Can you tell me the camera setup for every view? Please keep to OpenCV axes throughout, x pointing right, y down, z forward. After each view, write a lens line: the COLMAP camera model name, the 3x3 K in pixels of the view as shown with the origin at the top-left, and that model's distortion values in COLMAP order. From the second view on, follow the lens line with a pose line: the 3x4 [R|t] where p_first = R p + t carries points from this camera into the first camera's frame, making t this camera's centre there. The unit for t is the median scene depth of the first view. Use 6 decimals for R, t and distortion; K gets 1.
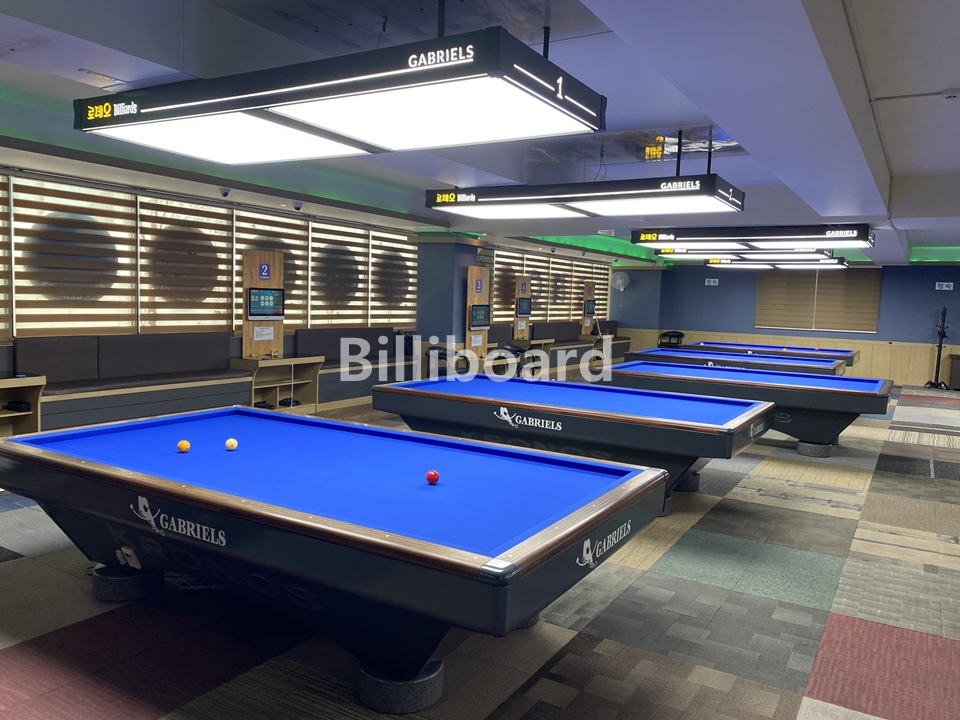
lens RADIAL K [[736.6, 0, 481.3], [0, 736.6, 359.8], [0, 0, 1]] dist [-0.004577, -0.001115]
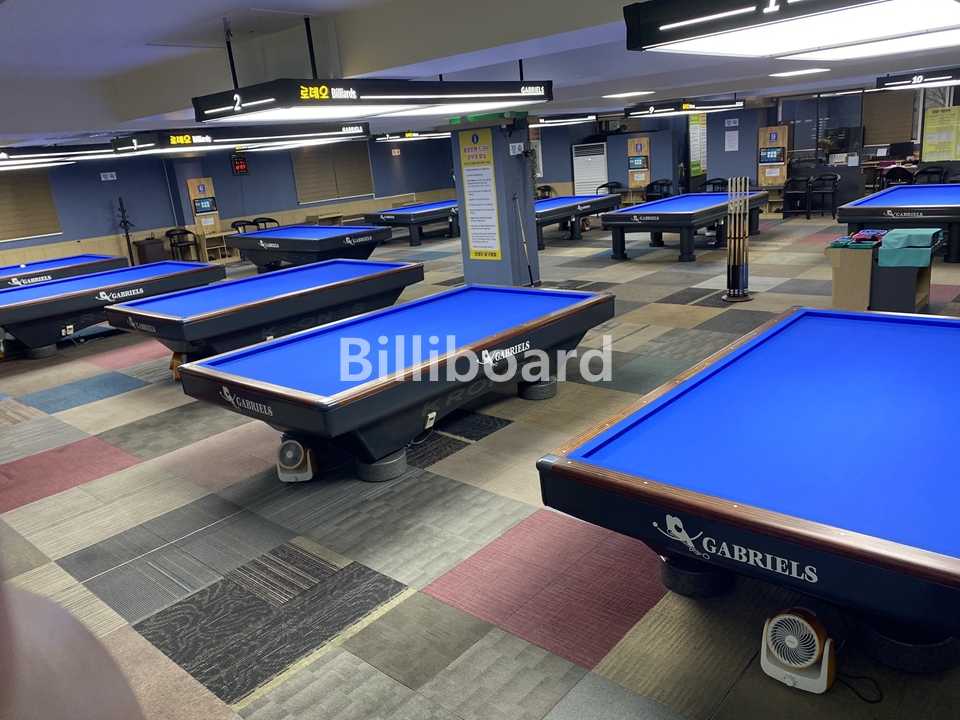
lens RADIAL K [[736.6, 0, 482.6], [0, 736.6, 360.3], [0, 0, 1]] dist [-0.004577, -0.001115]
pose [[0.177542, -0.323458, 0.929437, -0.605451], [0.178763, 0.939329, 0.292753, -0.136622], [-0.967741, 0.114173, 0.224593, 0.623180]]
